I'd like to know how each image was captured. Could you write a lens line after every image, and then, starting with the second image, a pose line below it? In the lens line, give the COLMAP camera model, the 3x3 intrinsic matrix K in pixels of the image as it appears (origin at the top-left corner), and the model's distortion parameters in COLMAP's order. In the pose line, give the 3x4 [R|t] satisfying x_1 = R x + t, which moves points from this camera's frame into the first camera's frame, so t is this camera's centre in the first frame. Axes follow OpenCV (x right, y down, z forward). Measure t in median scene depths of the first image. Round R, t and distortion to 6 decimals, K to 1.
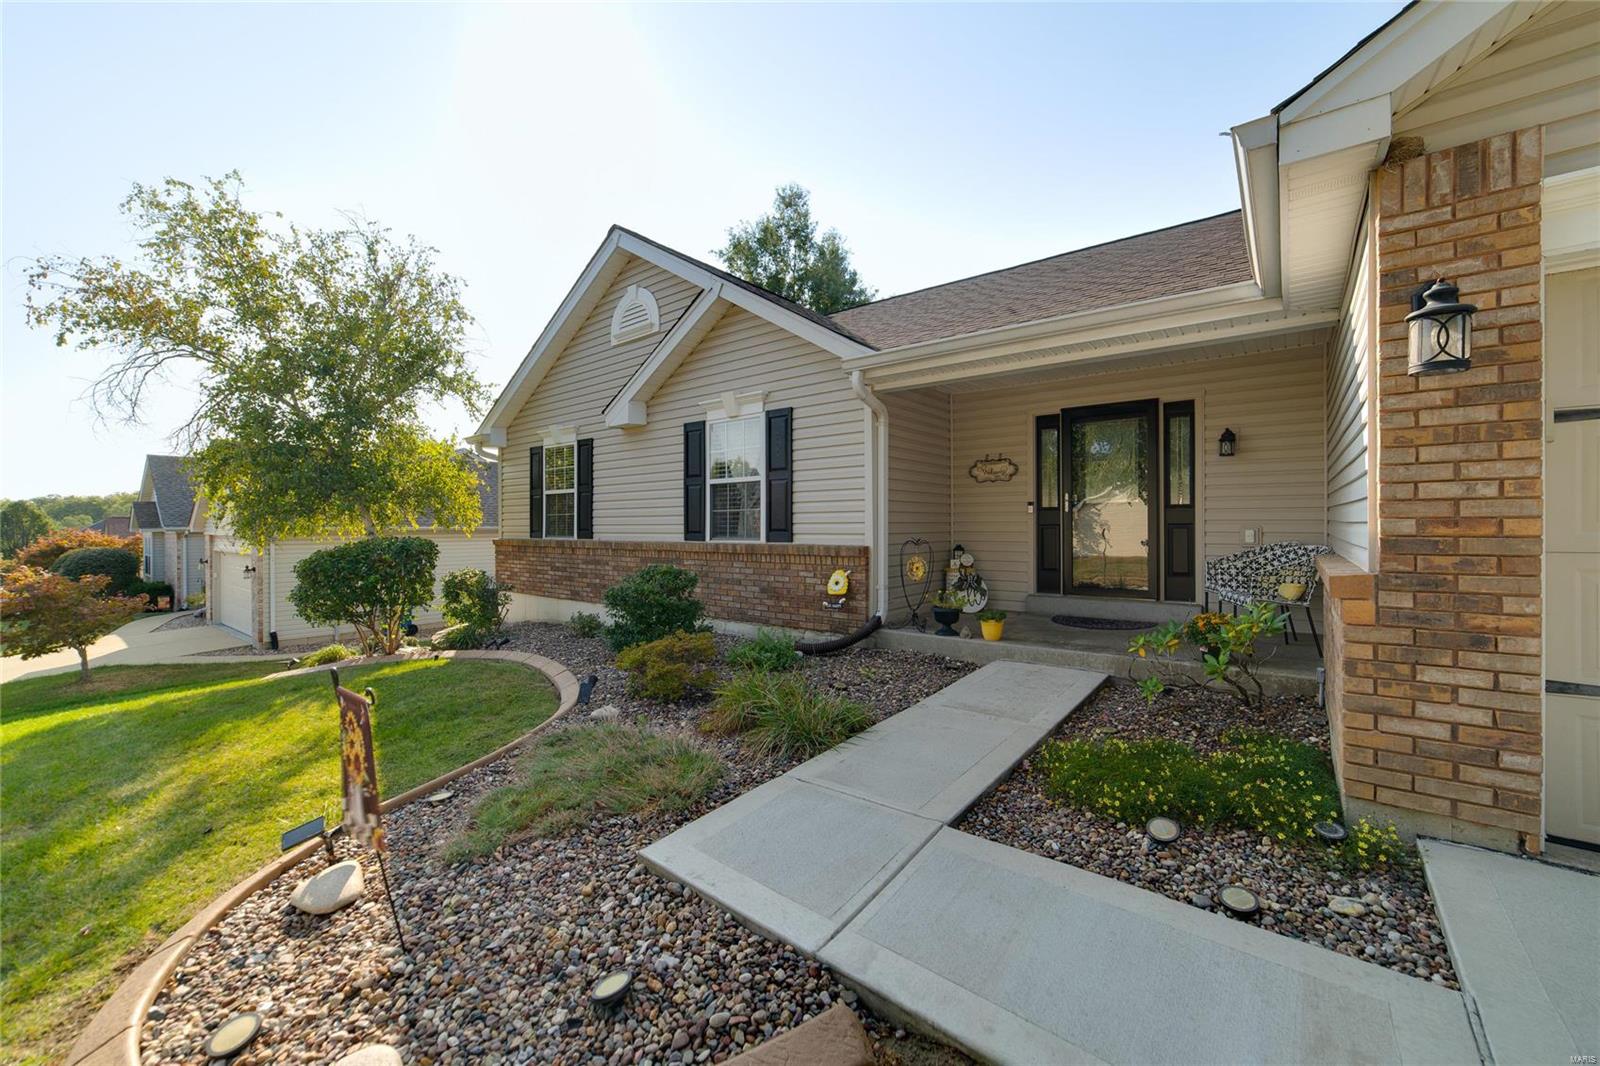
lens RADIAL K [[622.6, 0, 813.0], [0, 622.6, 530.5], [0, 0, 1]] dist [-0.008371, 0.000098]
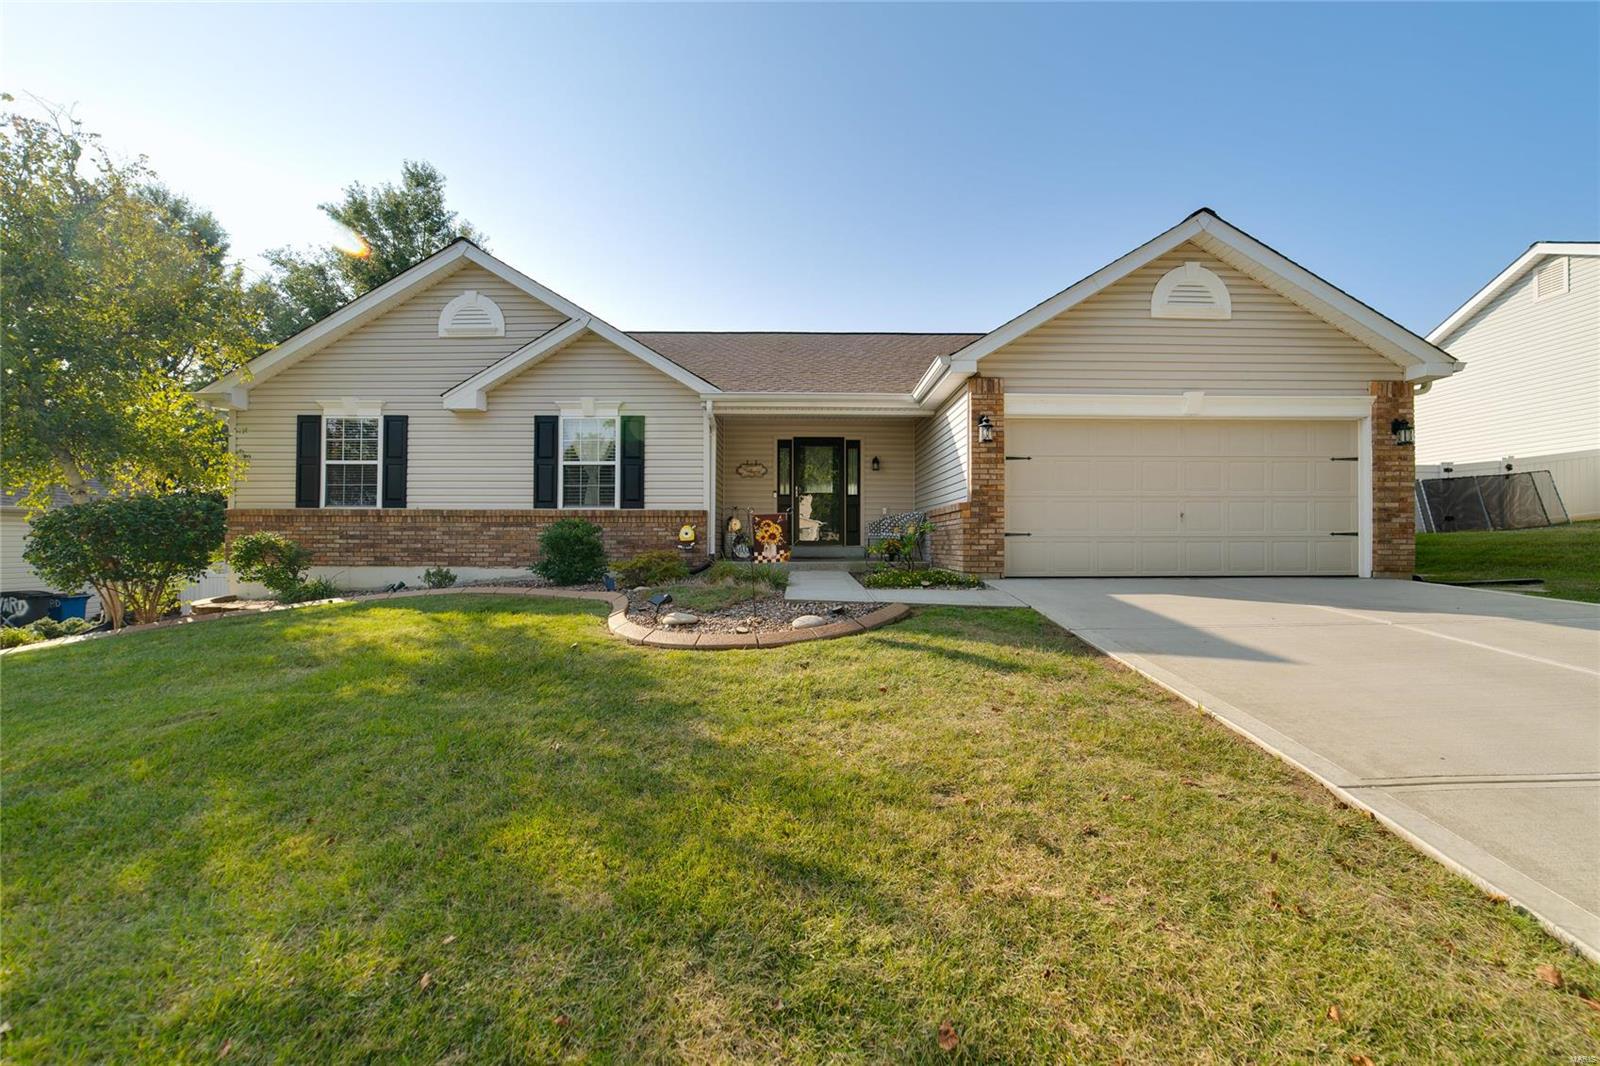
lens RADIAL K [[622.6, 0, 795.1], [0, 622.6, 534.3], [0, 0, 1]] dist [-0.008371, 0.000098]
pose [[0.800747, 0.015829, 0.598793, -0.608309], [-0.003714, 0.999763, -0.021461, 0.106866], [-0.598991, 0.014961, 0.800616, -0.363974]]
